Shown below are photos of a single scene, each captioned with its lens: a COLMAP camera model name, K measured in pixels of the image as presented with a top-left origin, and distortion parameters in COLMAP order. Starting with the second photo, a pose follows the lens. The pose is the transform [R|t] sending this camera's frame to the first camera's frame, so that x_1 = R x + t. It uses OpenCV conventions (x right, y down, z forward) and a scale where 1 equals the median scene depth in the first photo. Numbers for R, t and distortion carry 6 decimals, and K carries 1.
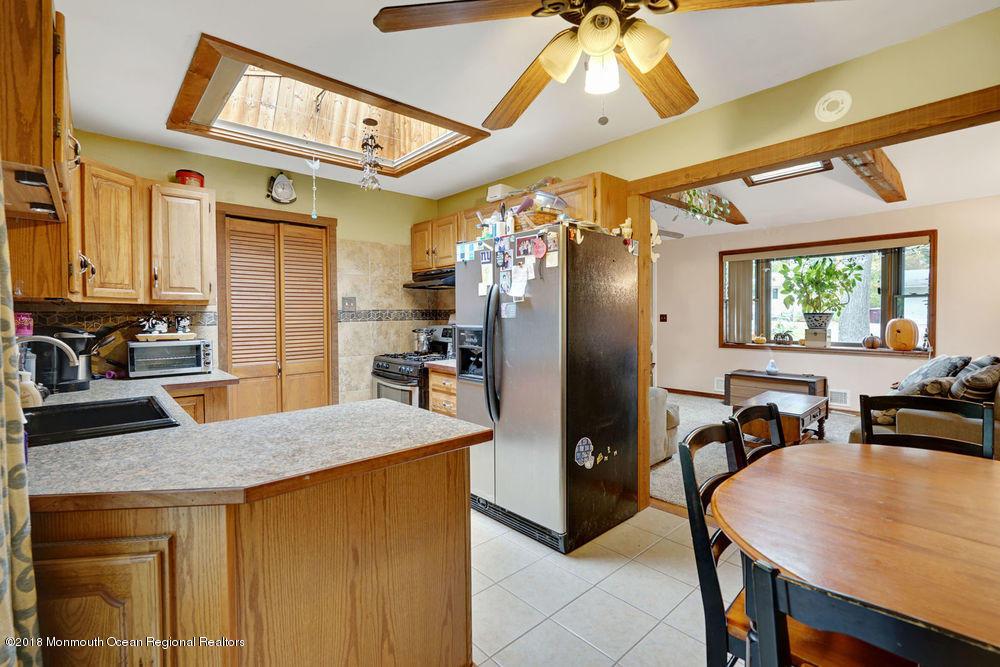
lens RADIAL K [[449.9, 0, 489.8], [0, 449.9, 324.4], [0, 0, 1]] dist [-0.001801, 0.000615]
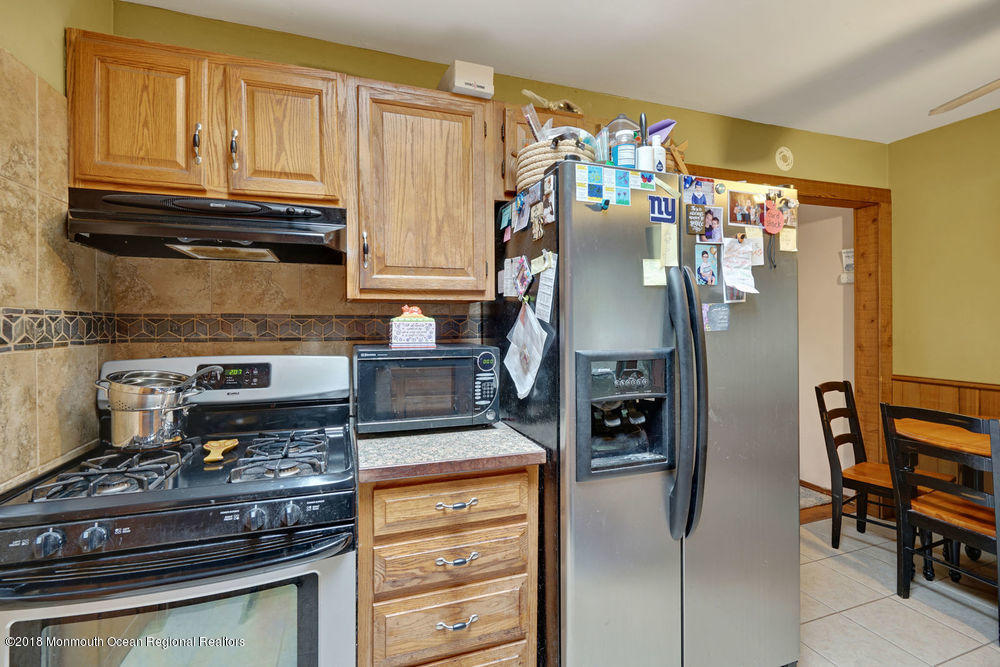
lens RADIAL K [[449.9, 0, 489.8], [0, 449.9, 324.4], [0, 0, 1]] dist [-0.001801, 0.000615]
pose [[0.381620, 0.005443, 0.924303, -0.485167], [0.023723, 0.999596, -0.015681, -0.018078], [-0.924015, 0.027912, 0.381337, 0.901339]]
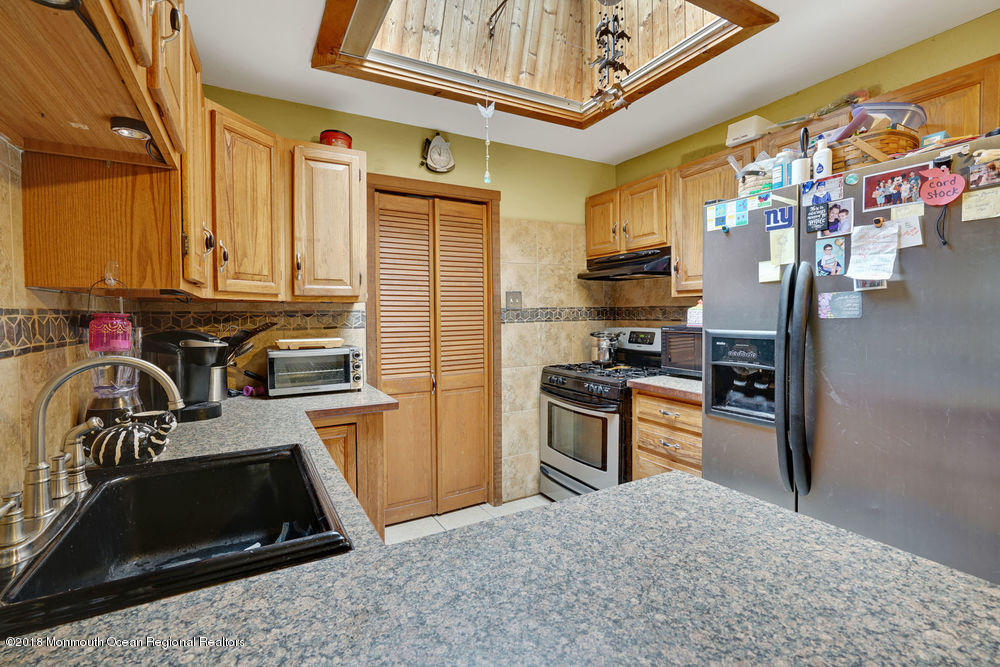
lens RADIAL K [[449.9, 0, 489.8], [0, 449.9, 324.4], [0, 0, 1]] dist [-0.001801, 0.000615]
pose [[0.973923, 0.001535, -0.226873, -0.226683], [-0.000960, 0.999996, 0.002646, -0.006995], [0.226876, -0.002359, 0.973921, 0.294555]]
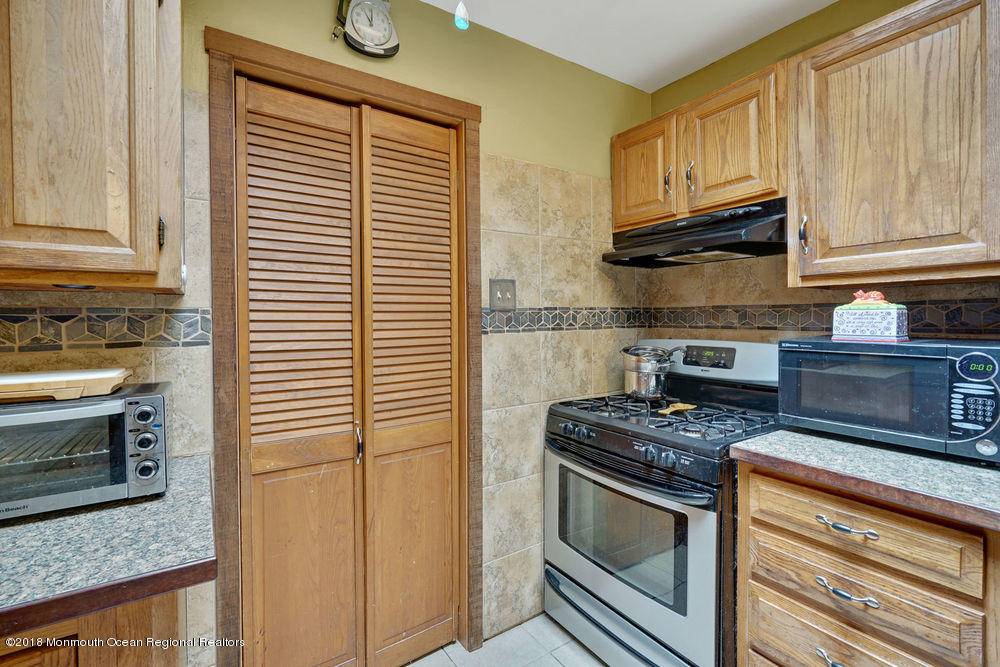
lens RADIAL K [[449.9, 0, 489.8], [0, 449.9, 324.4], [0, 0, 1]] dist [-0.001801, 0.000615]
pose [[0.988402, -0.000078, -0.151861, -0.329640], [-0.001344, 0.999956, -0.009266, -0.013068], [0.151855, 0.009363, 0.988358, 0.698945]]
